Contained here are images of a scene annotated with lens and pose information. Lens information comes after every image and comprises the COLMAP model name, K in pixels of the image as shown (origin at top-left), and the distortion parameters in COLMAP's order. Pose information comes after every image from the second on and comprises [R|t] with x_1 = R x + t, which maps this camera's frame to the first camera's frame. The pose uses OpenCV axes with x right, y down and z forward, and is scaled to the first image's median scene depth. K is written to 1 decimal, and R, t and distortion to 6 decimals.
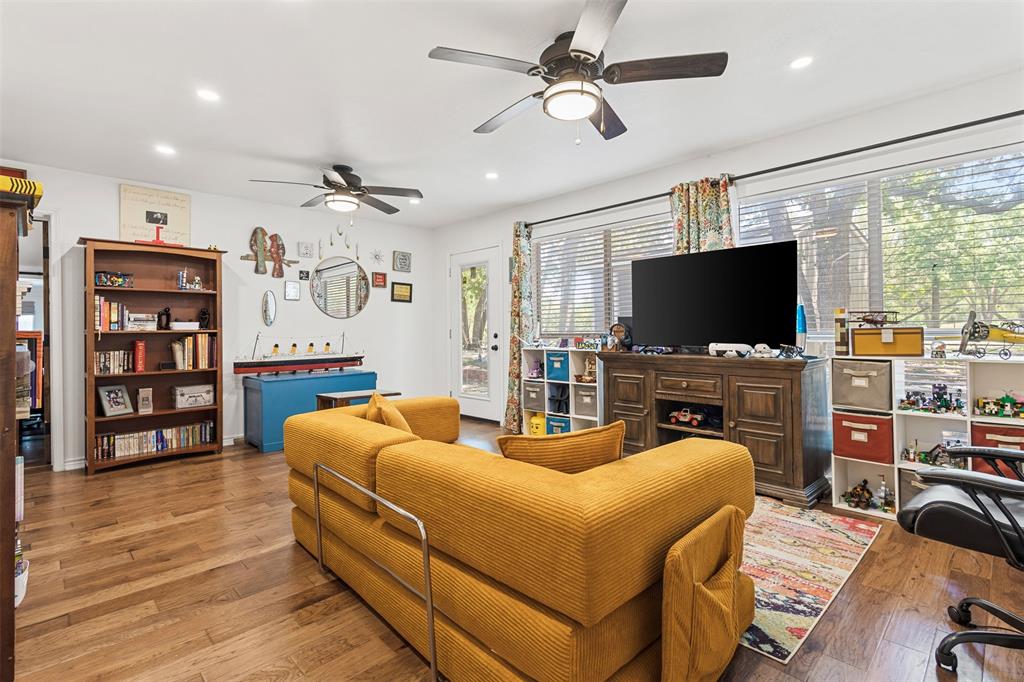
lens RADIAL K [[476.5, 0, 509.9], [0, 476.5, 331.3], [0, 0, 1]] dist [0.011224, -0.000229]
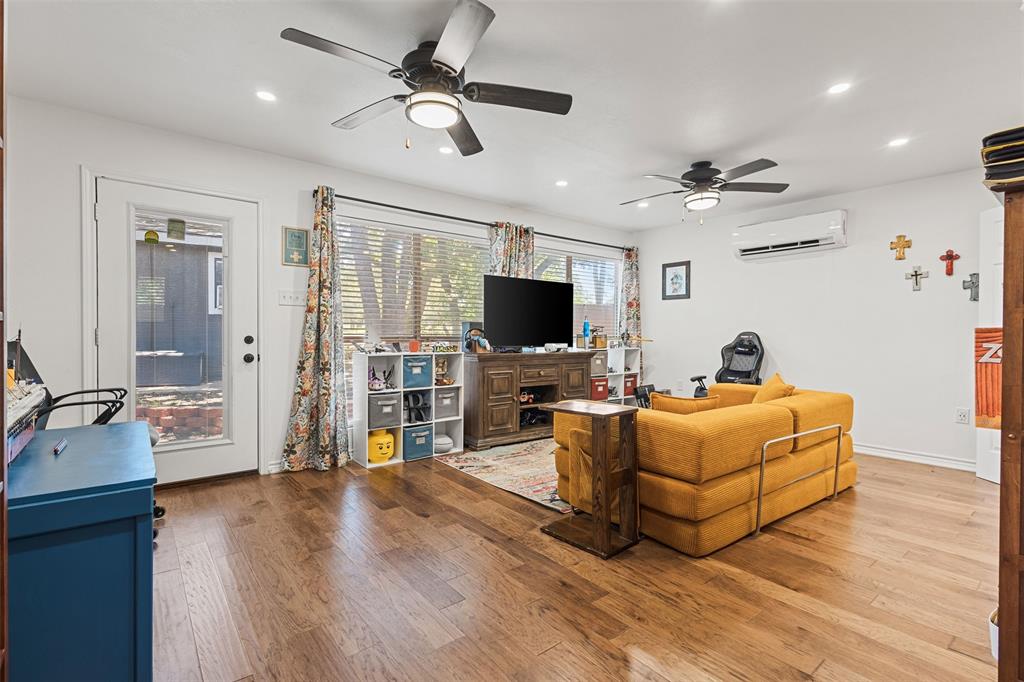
lens RADIAL K [[476.5, 0, 508.1], [0, 476.5, 341.7], [0, 0, 1]] dist [0.011224, -0.000229]
pose [[0.101959, -0.004817, 0.994777, -0.941888], [-0.004331, 0.999977, 0.005286, 0.010397], [-0.994779, -0.004847, 0.101935, 0.861733]]
